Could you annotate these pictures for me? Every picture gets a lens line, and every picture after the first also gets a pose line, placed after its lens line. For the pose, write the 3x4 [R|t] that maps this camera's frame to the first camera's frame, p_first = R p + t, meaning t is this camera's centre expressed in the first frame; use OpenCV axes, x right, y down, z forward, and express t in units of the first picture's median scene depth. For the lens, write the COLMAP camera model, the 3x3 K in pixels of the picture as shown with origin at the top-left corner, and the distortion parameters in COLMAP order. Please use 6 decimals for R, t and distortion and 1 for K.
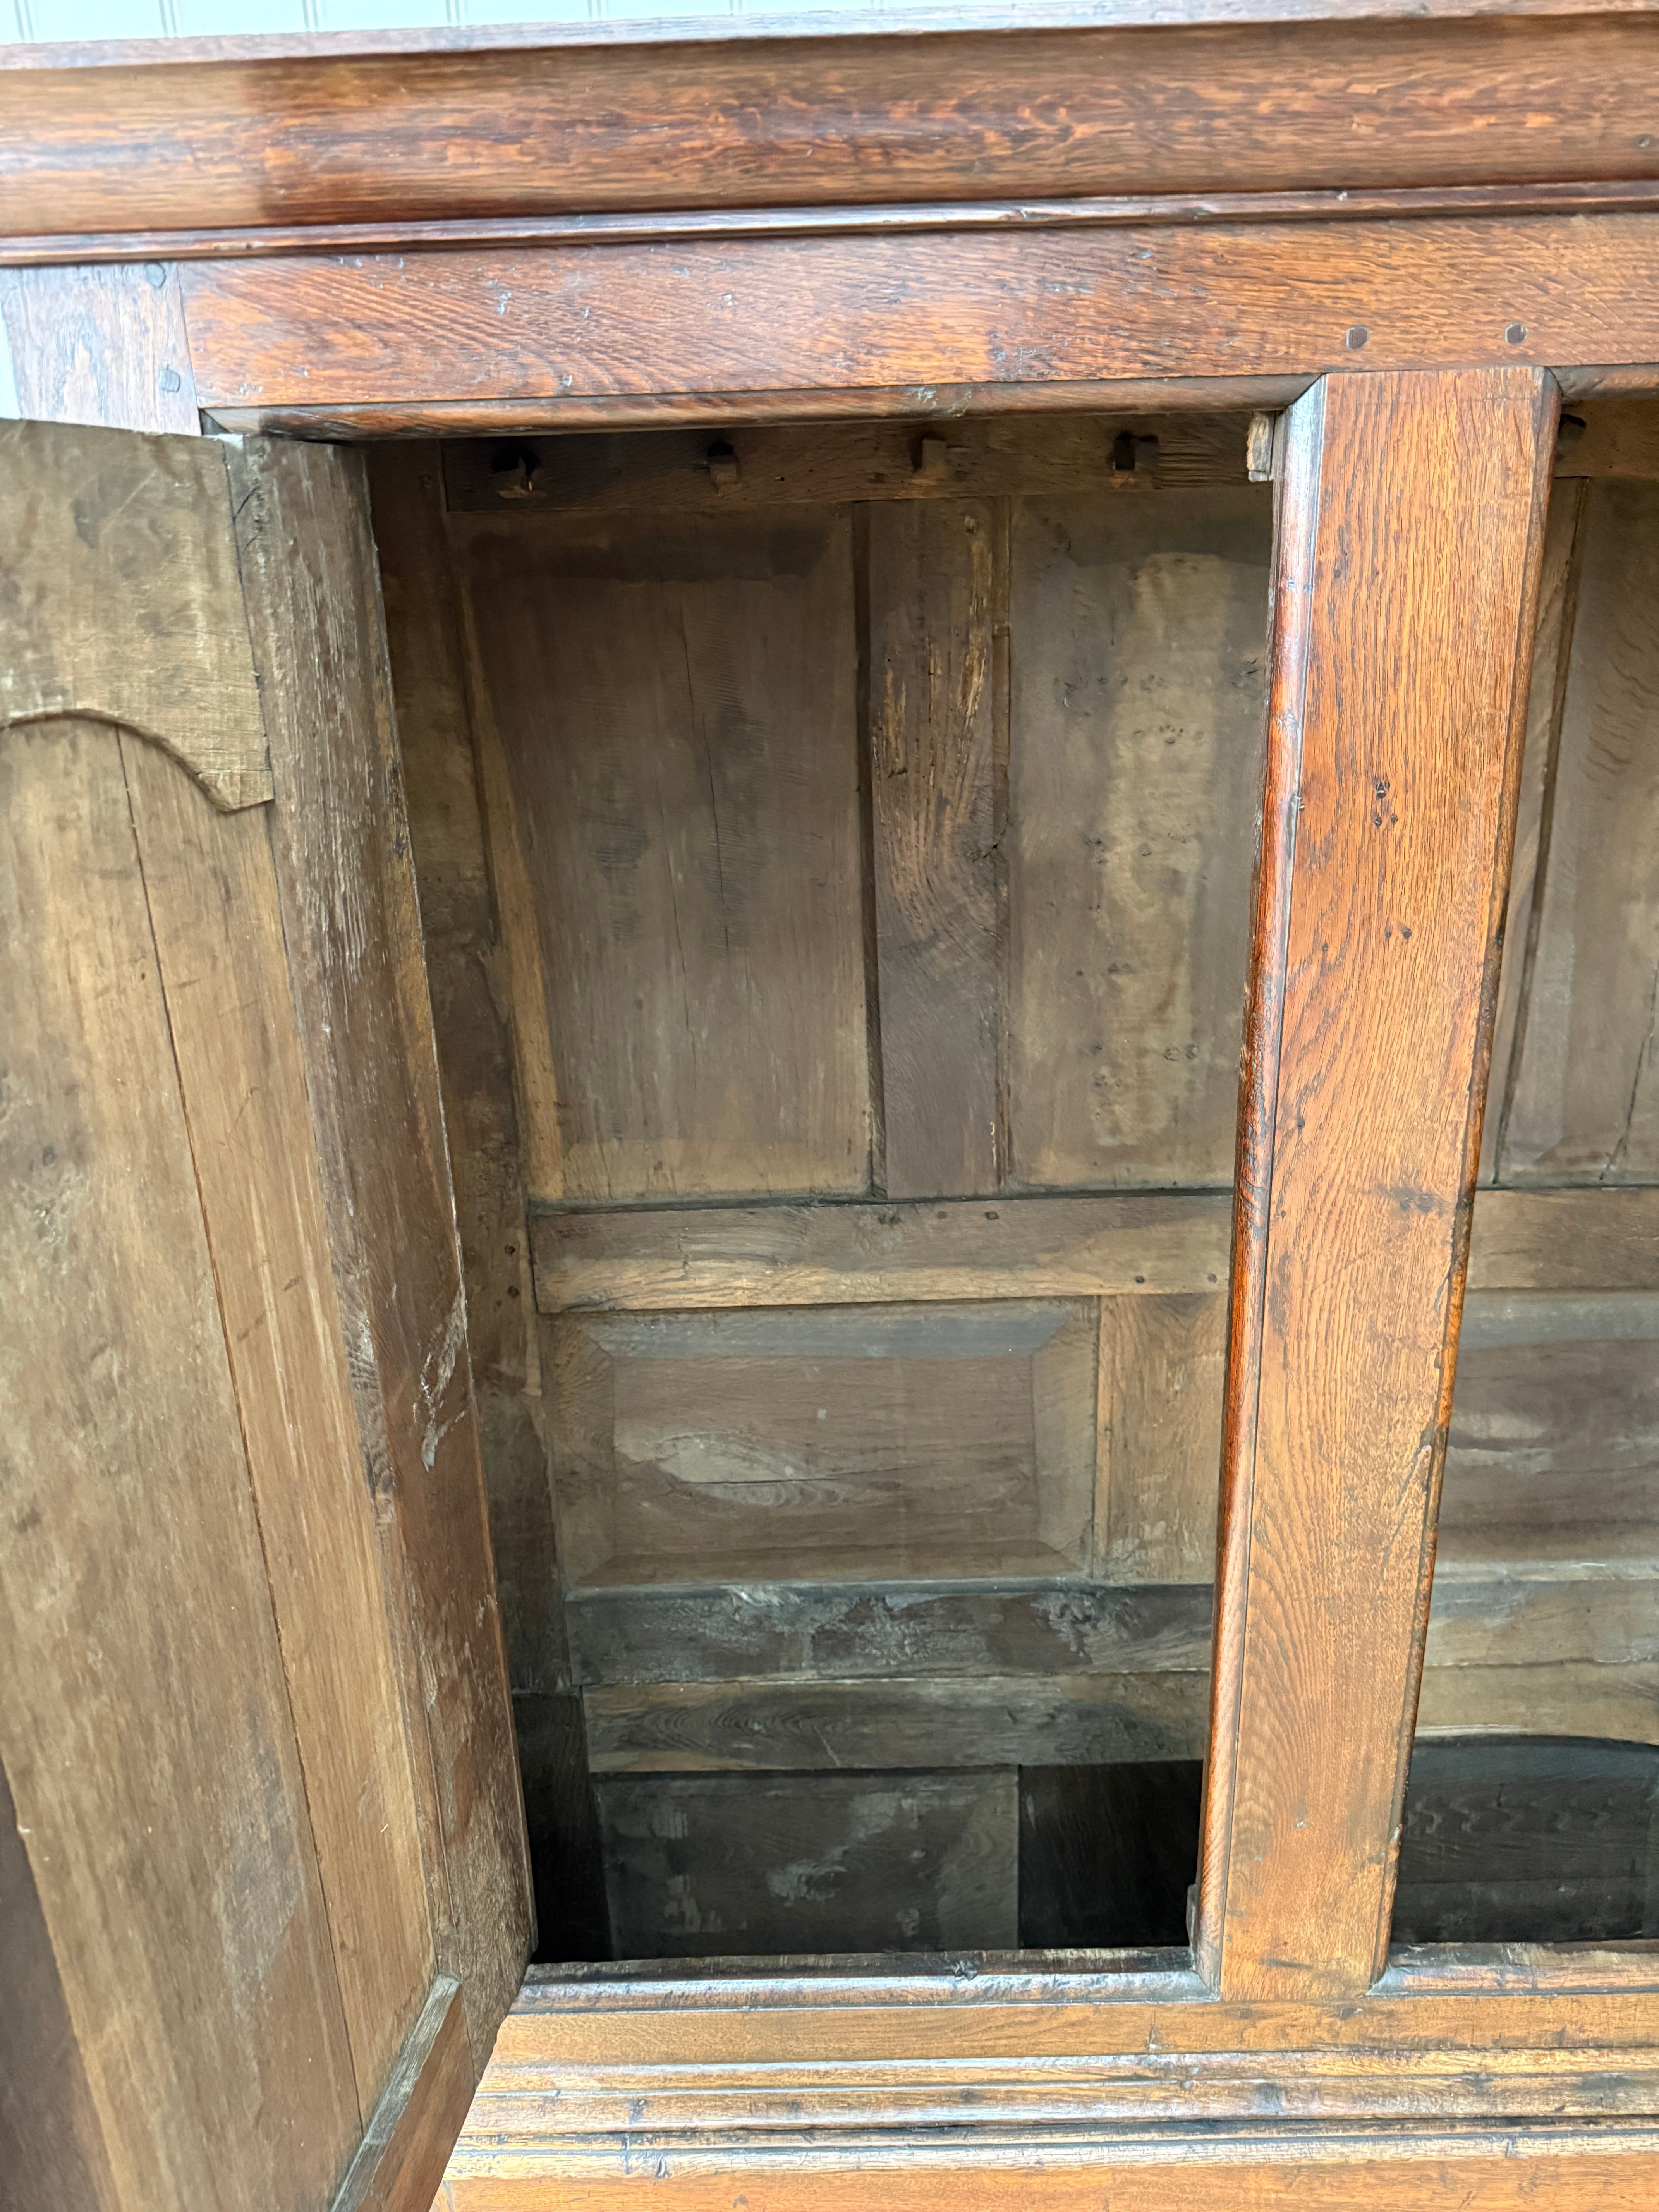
lens RADIAL K [[1550.6, 0, 837.8], [0, 1550.6, 1107.1], [0, 0, 1]] dist [0.129716, -0.226077]
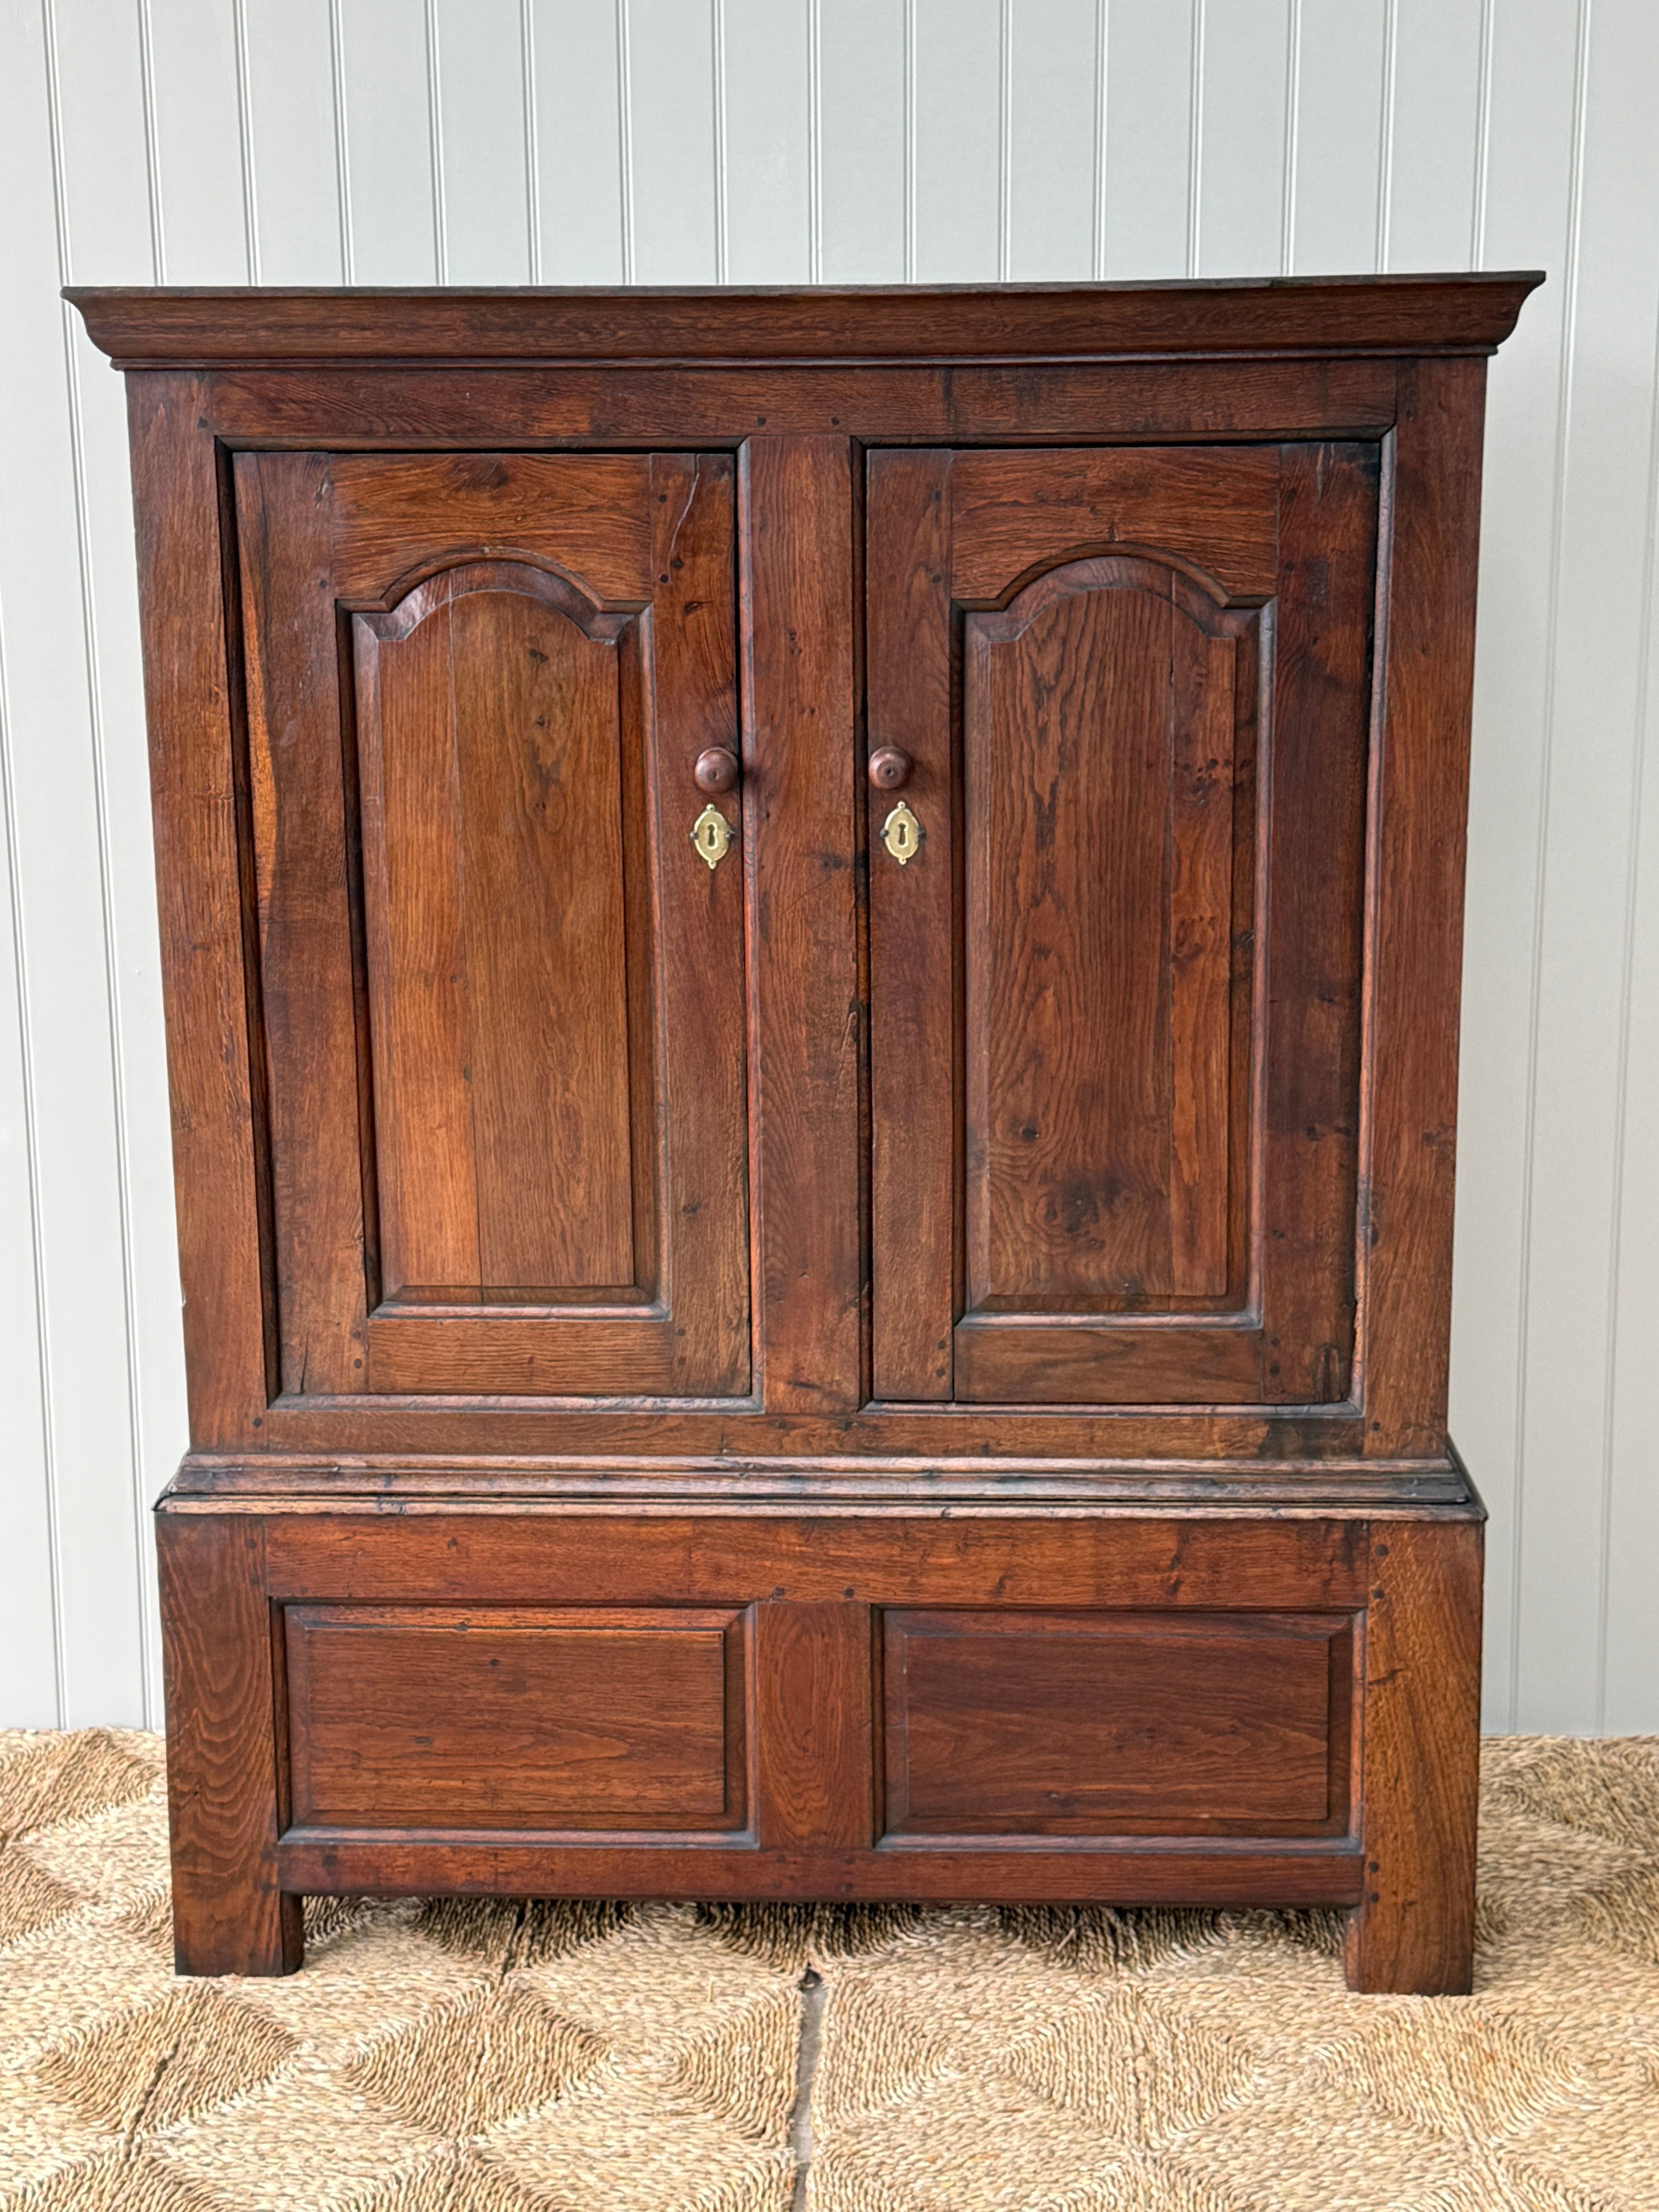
lens RADIAL K [[2991.0, 0, 829.5], [0, 2991.0, 1106.0], [0, 0, 1]] dist [0.206176, -0.509499]
pose [[0.998659, 0.029677, -0.042414, 0.420425], [-0.035148, 0.990265, -0.134686, 0.658520], [0.038004, 0.135996, 0.989980, -1.963656]]
